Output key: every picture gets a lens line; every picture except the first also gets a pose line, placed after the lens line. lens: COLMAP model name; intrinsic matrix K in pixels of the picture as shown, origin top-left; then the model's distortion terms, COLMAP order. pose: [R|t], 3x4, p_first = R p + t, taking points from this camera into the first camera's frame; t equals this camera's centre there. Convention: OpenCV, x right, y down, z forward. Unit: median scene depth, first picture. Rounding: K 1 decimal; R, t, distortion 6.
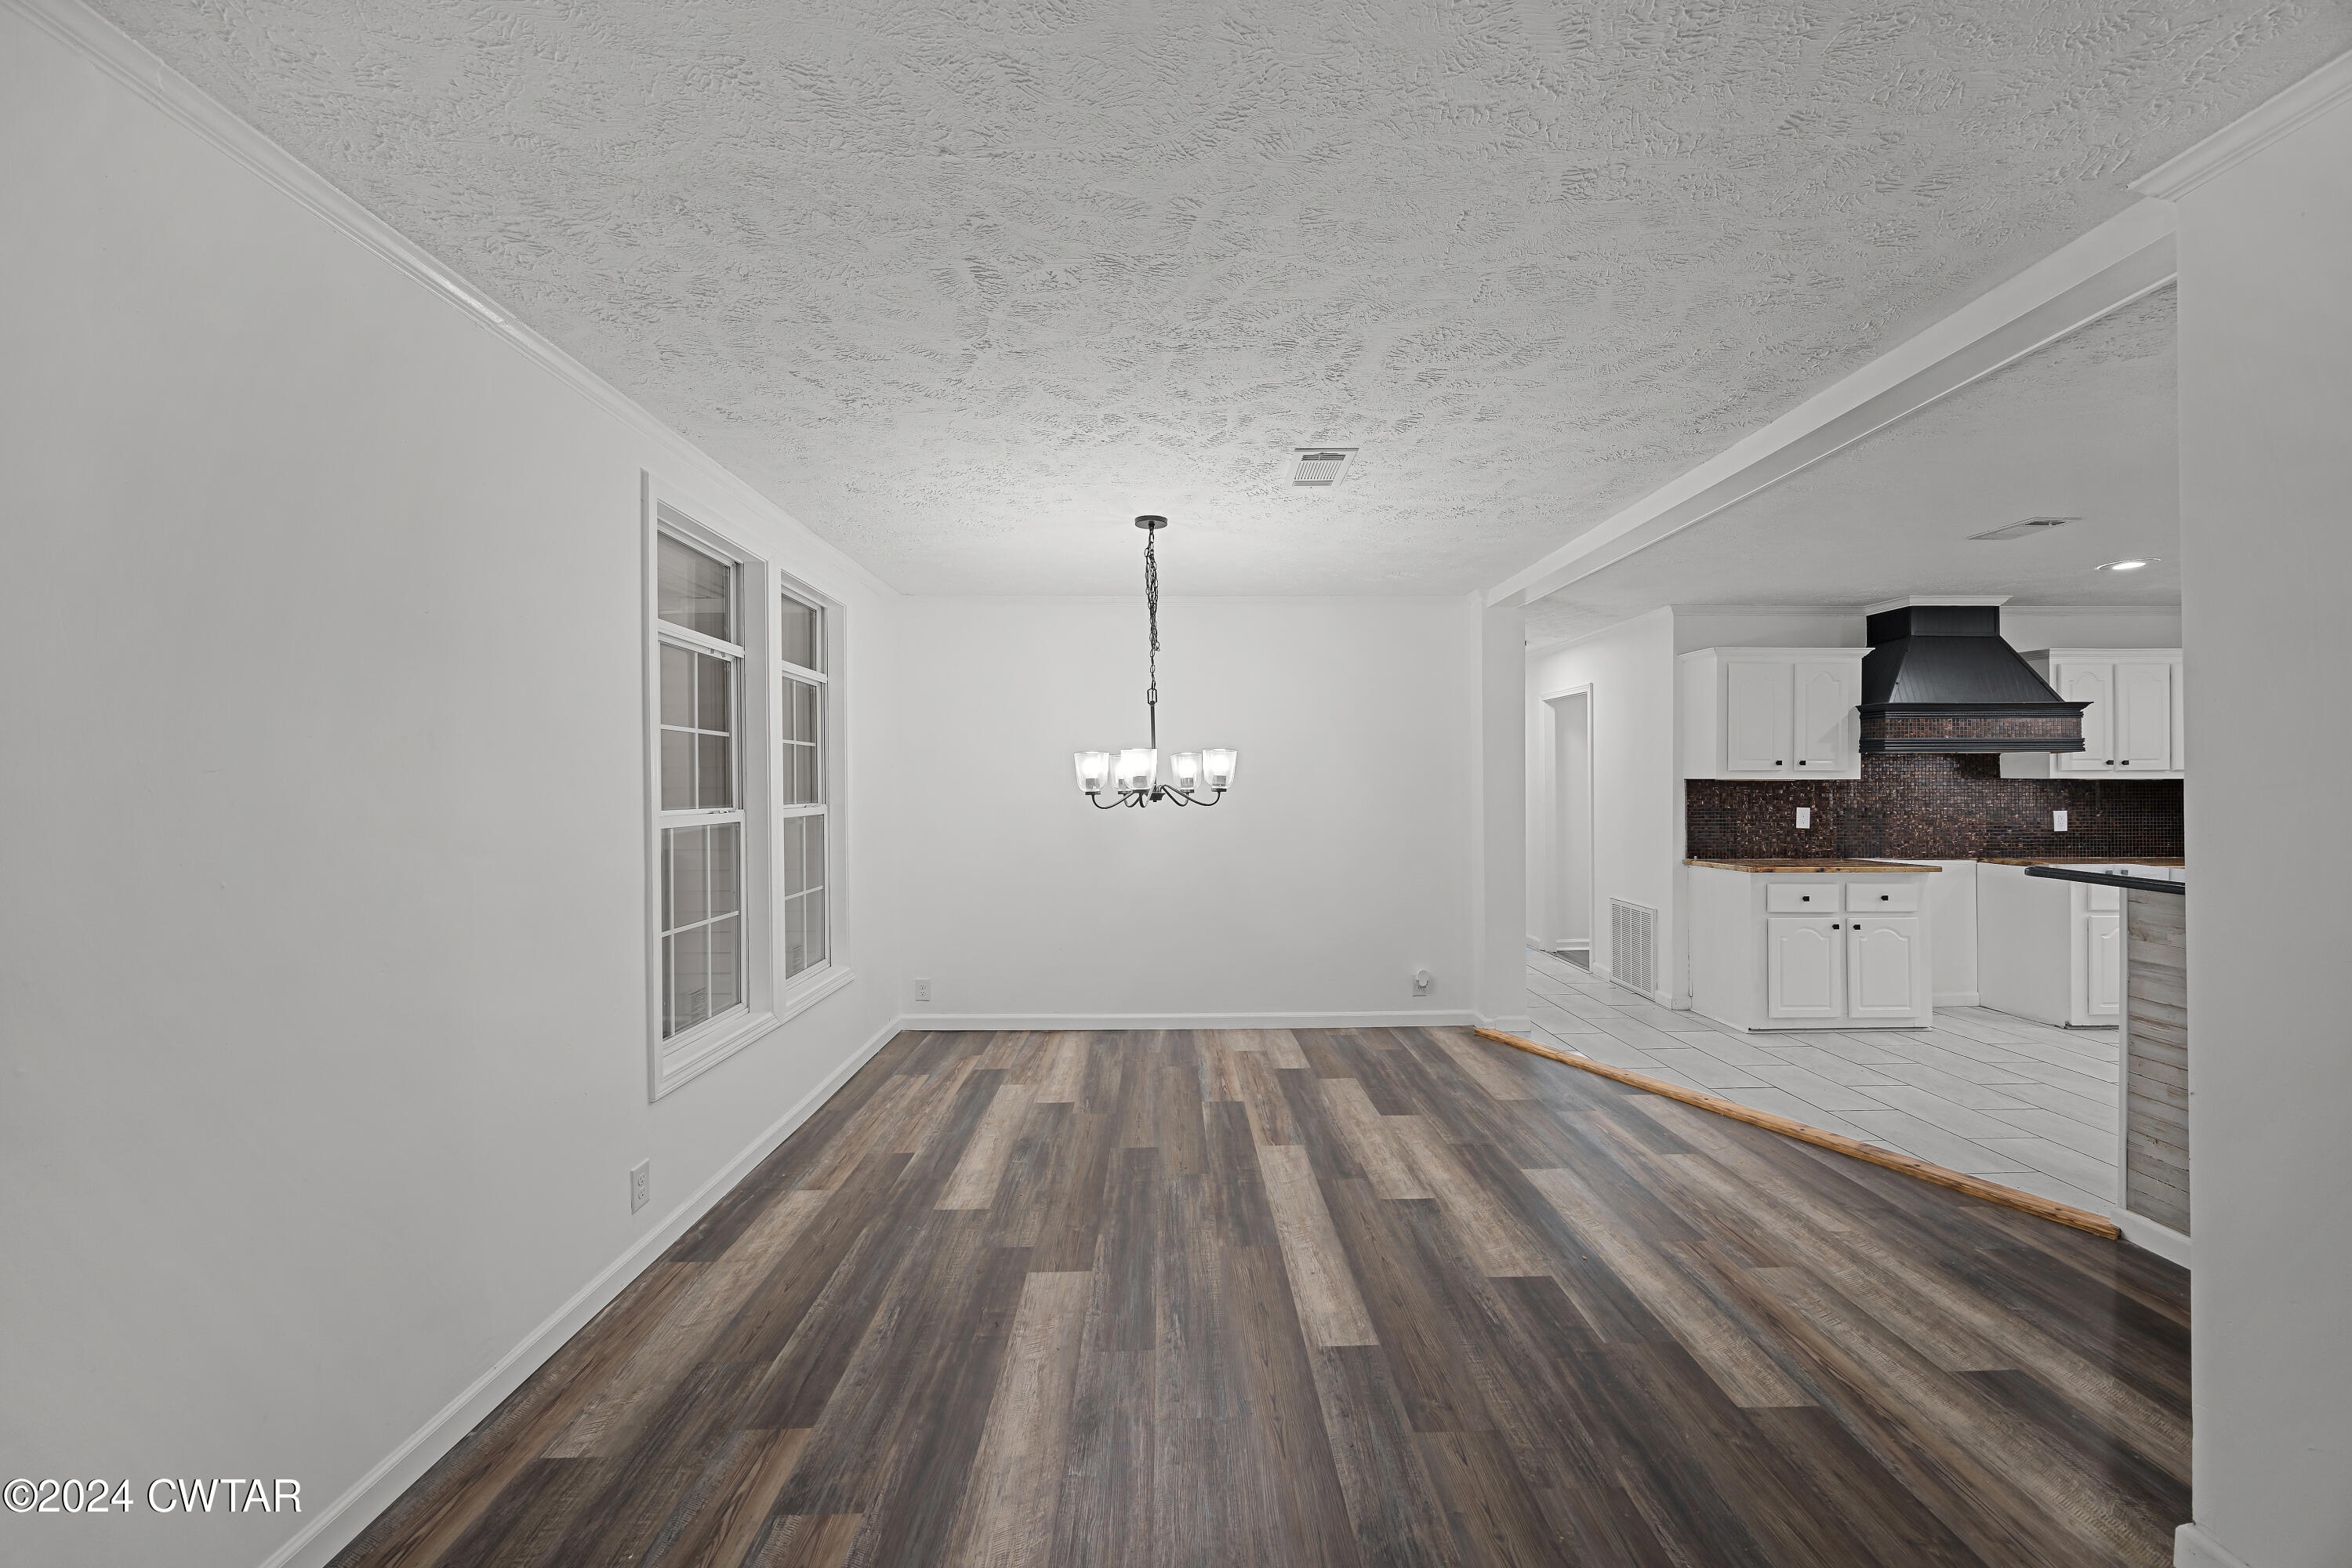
lens RADIAL K [[900.4, 0, 1180.9], [0, 900.4, 789.6], [0, 0, 1]] dist [-0.000286, -0.000161]
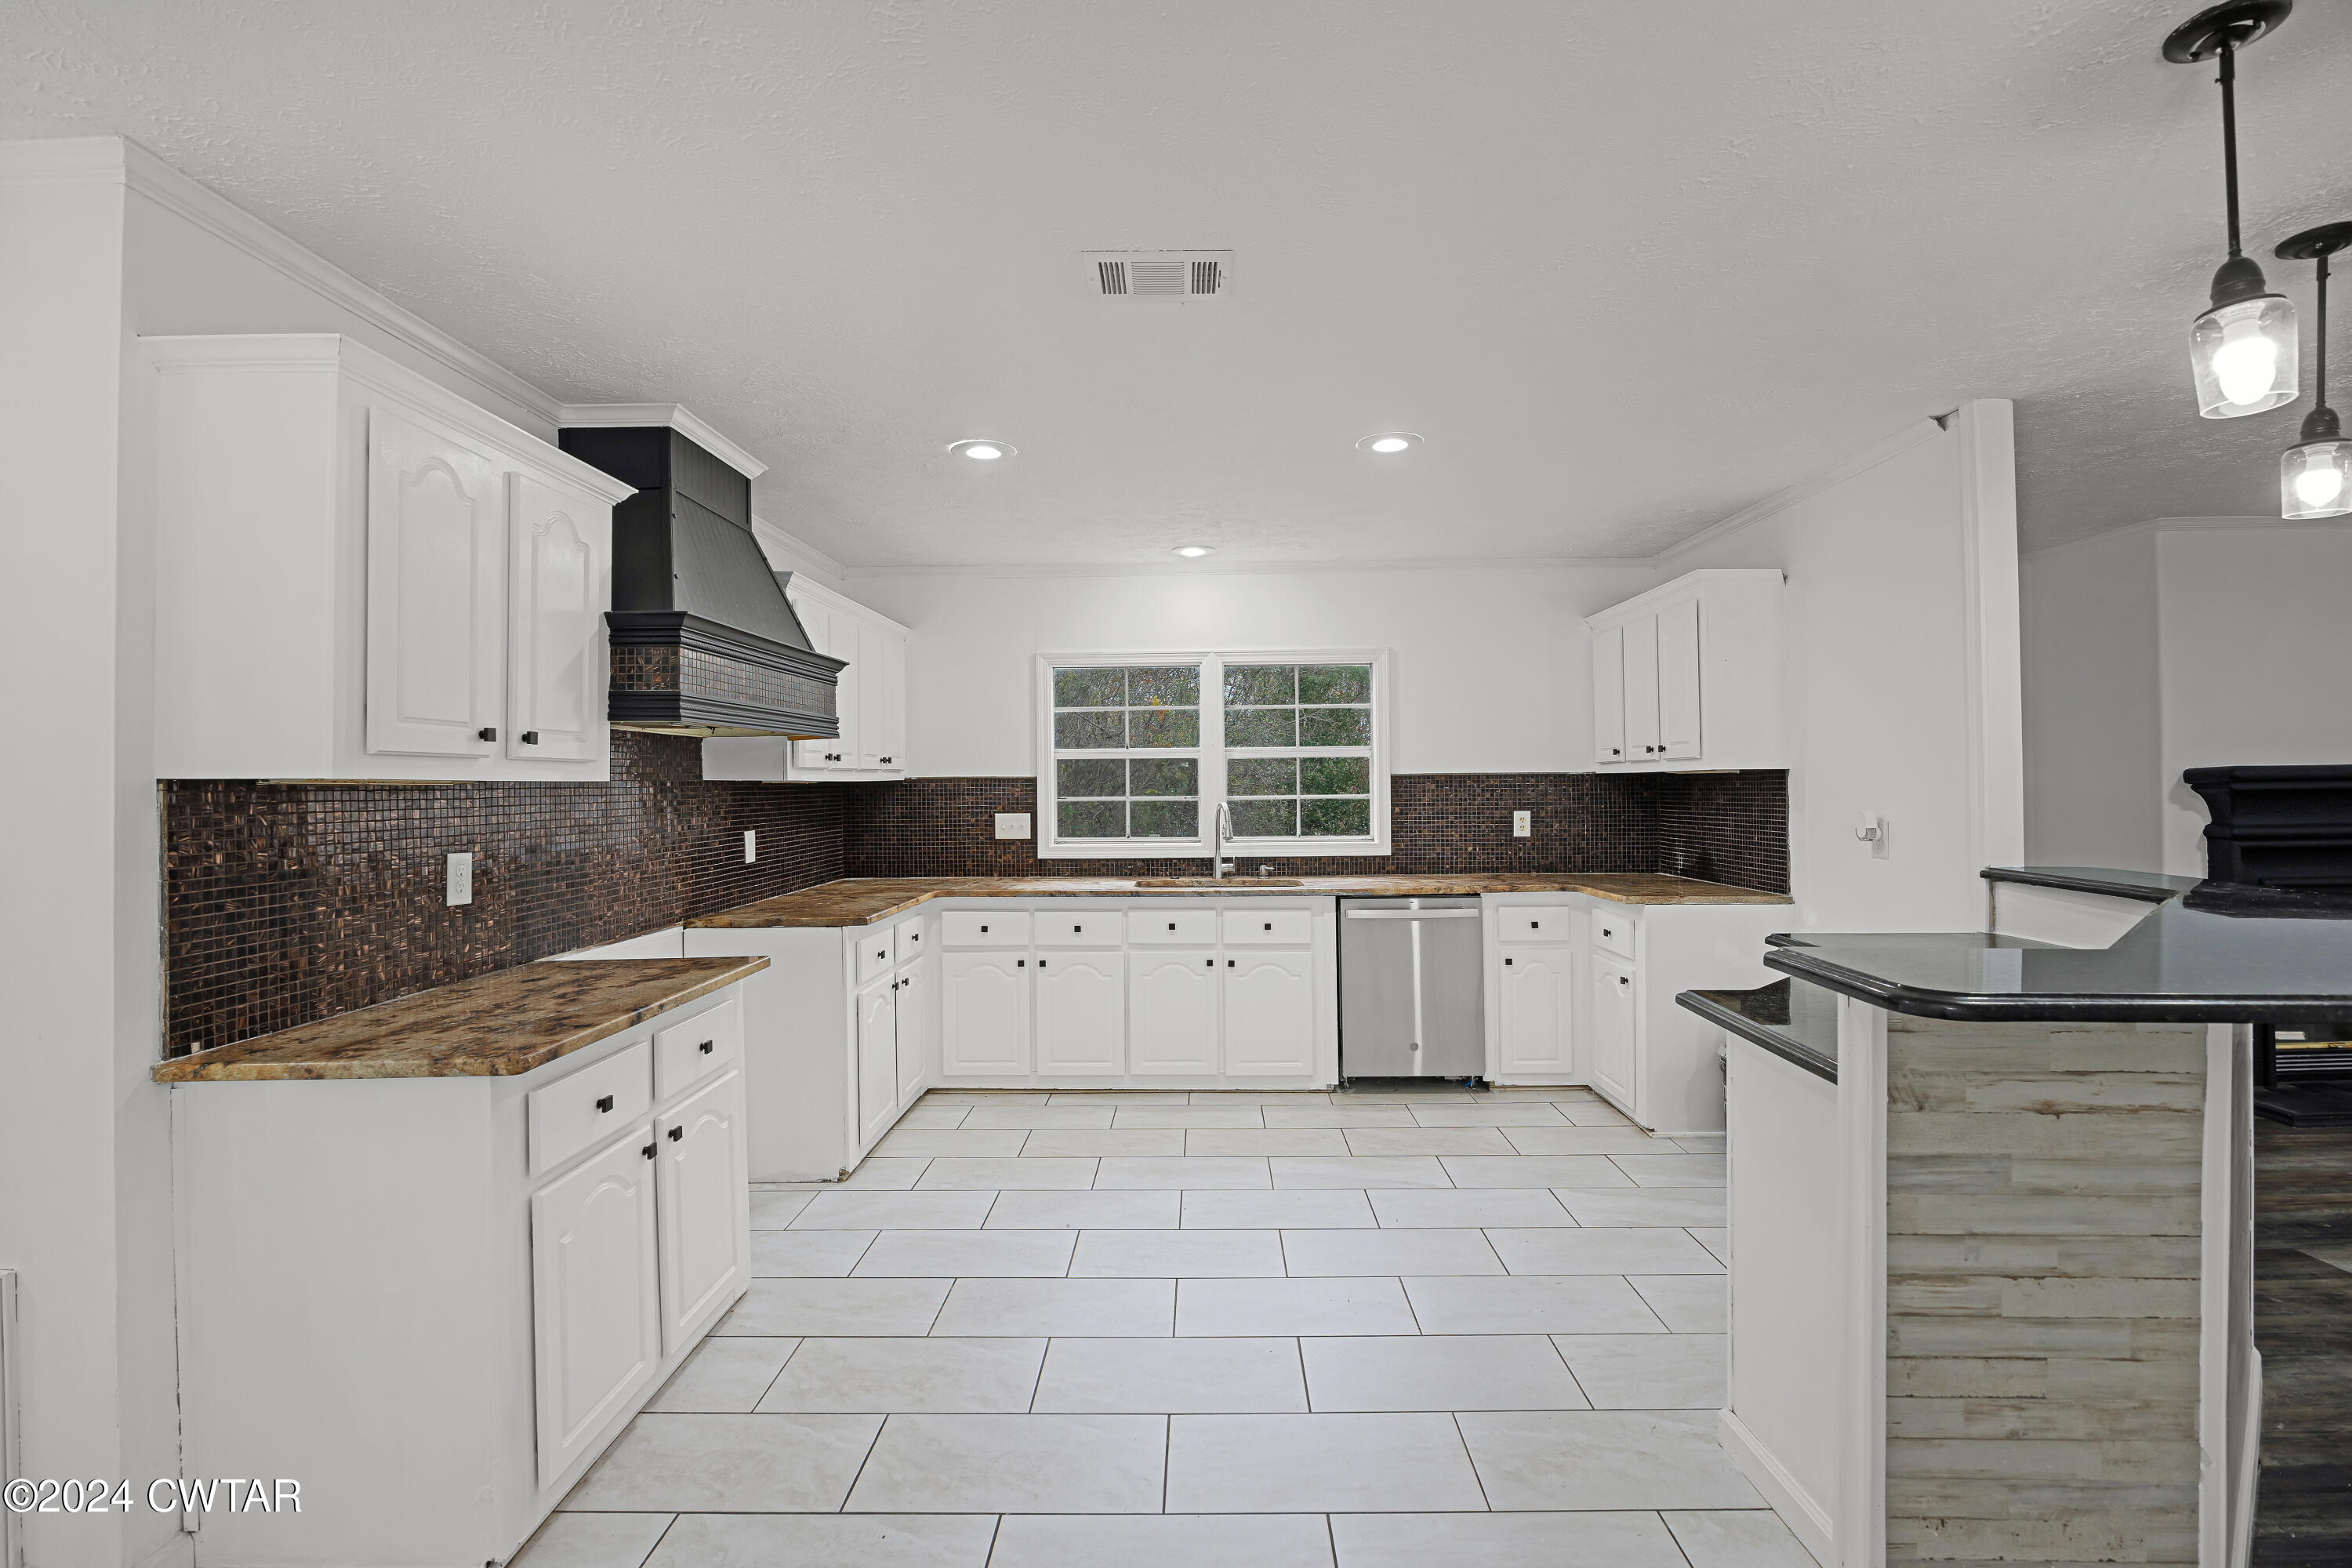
lens RADIAL K [[1031.2, 0, 1203.6], [0, 1031.2, 771.1], [0, 0, 1]] dist [-0.014061, 0.000598]
pose [[0.026612, 0.012061, 0.999573, 0.389093], [0.014252, 0.999821, -0.012444, -0.008739], [-0.999544, 0.014577, 0.026435, 1.026016]]
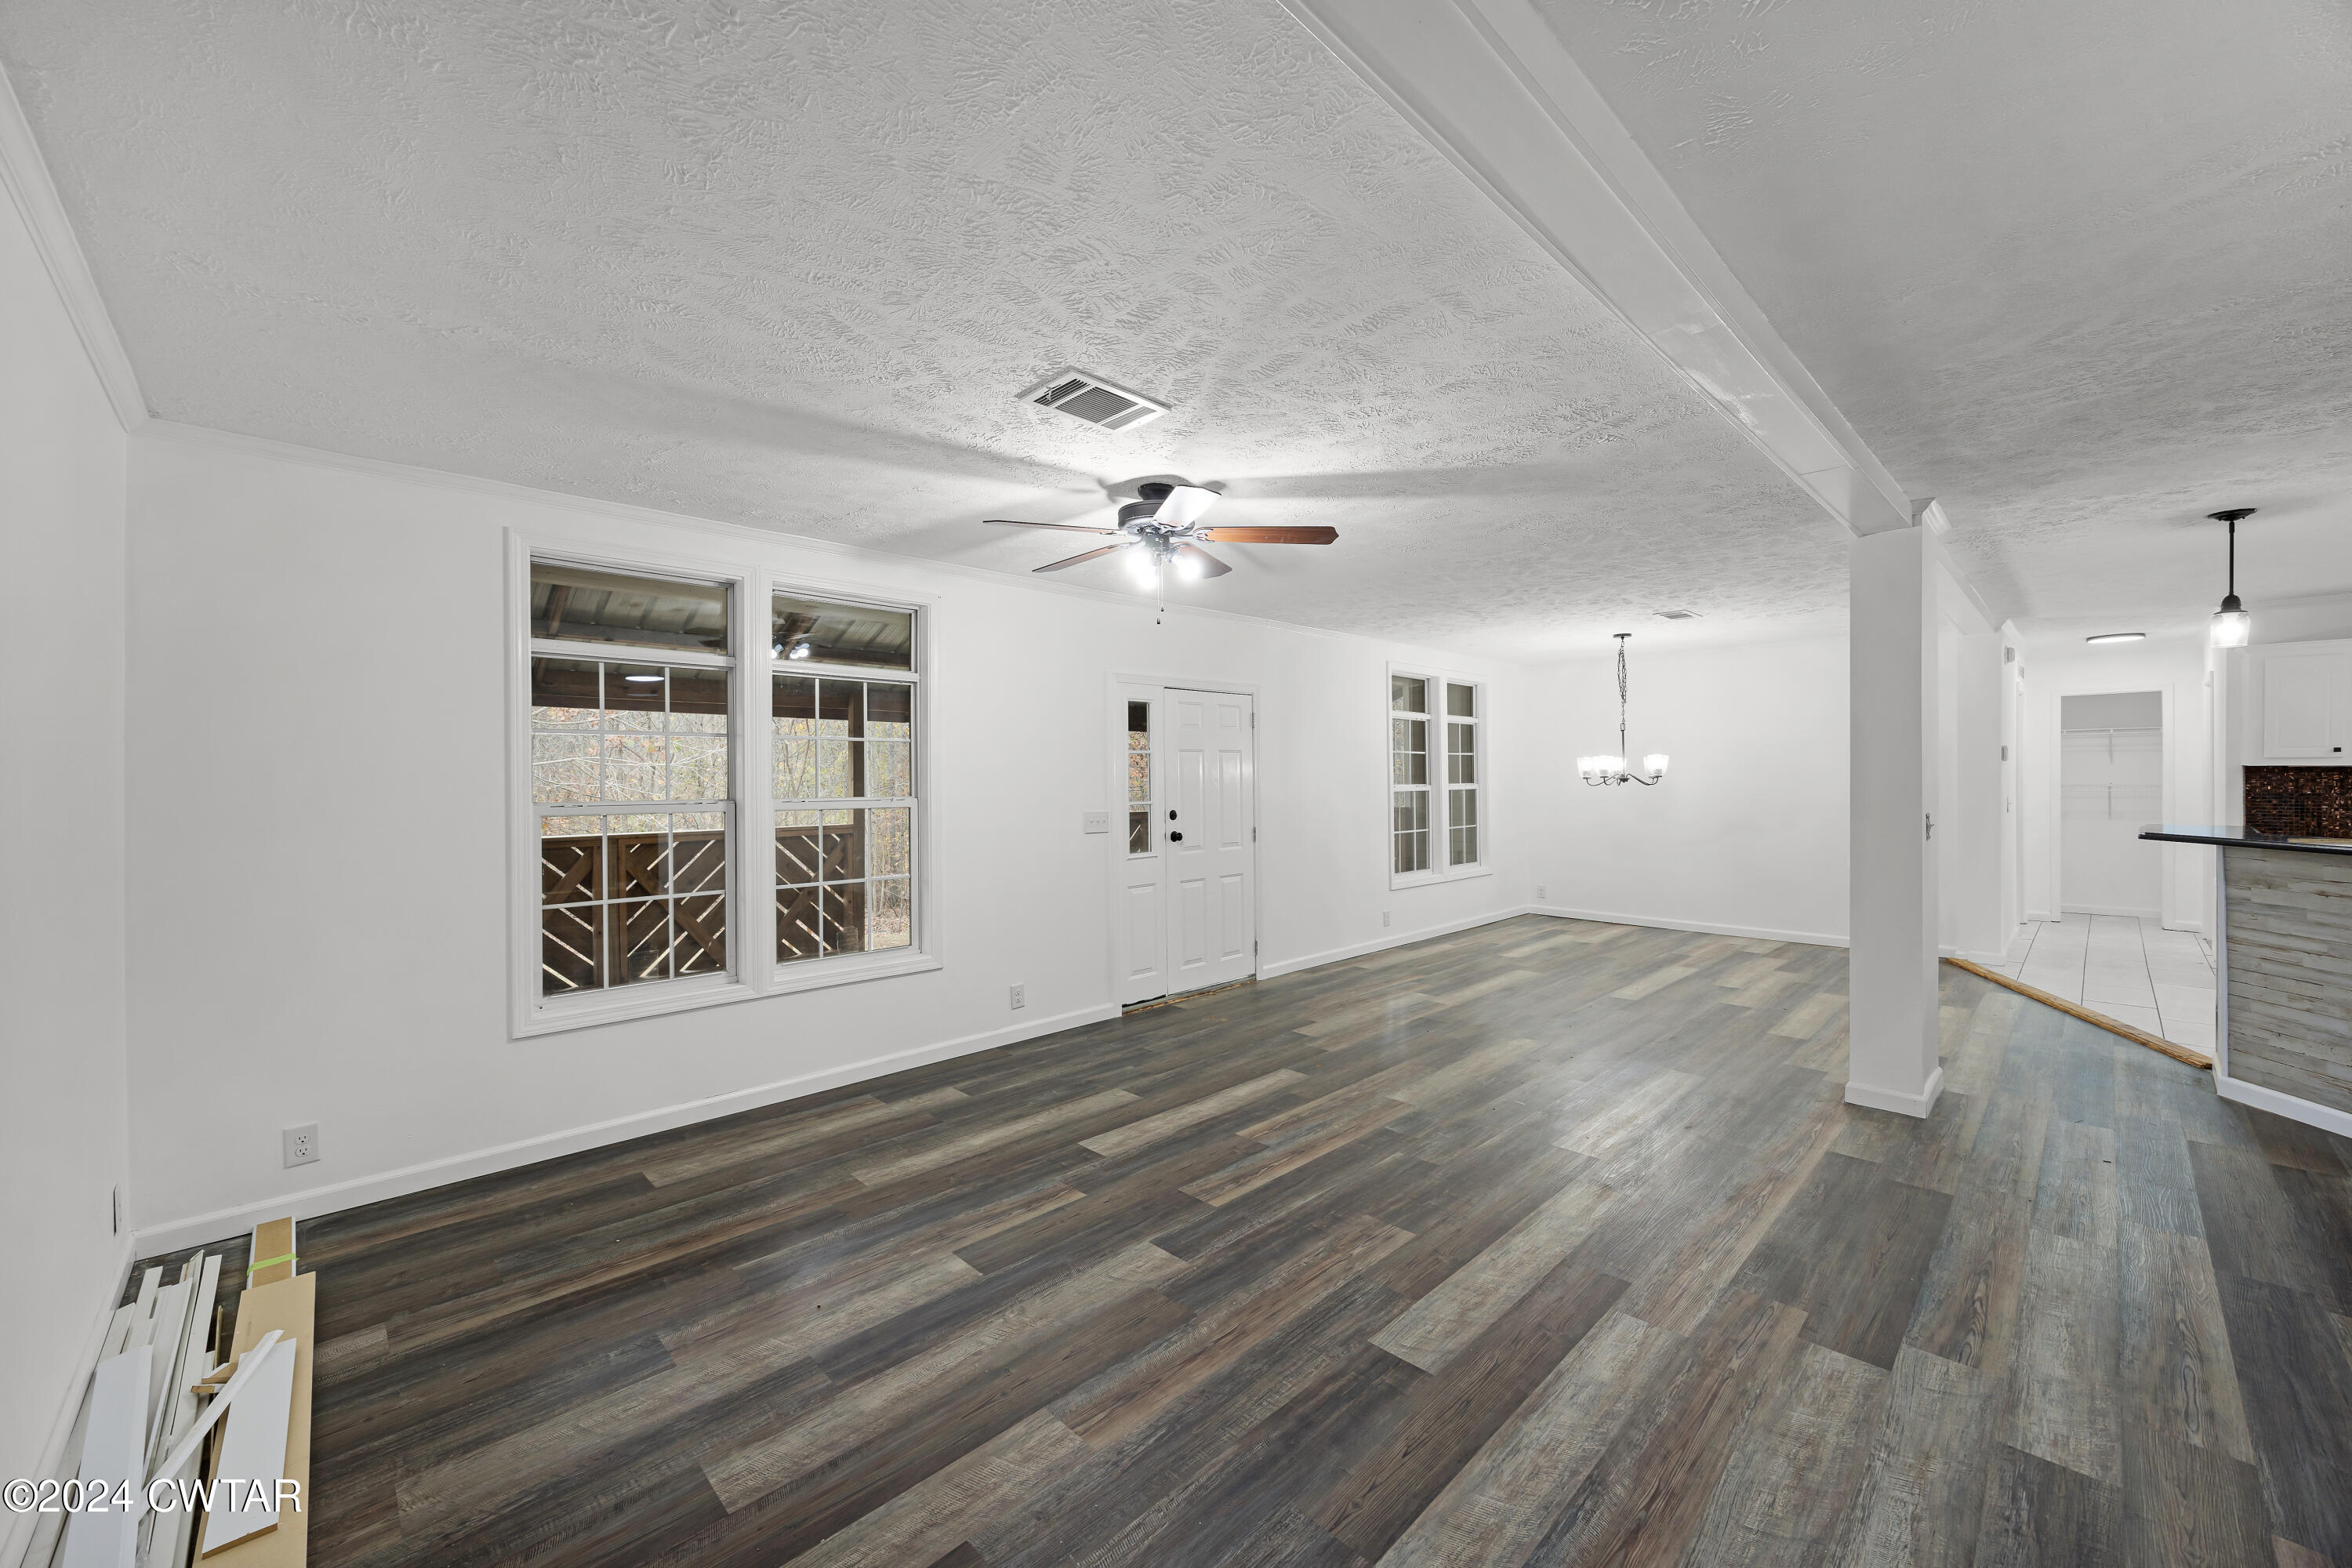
lens RADIAL K [[900.4, 0, 1180.8], [0, 900.4, 778.7], [0, 0, 1]] dist [-0.000286, -0.000161]
pose [[0.683323, 0.000739, -0.730116, 0.738520], [0.003299, 0.999986, 0.004099, -0.006645], [0.730109, -0.005210, 0.683311, -1.007860]]
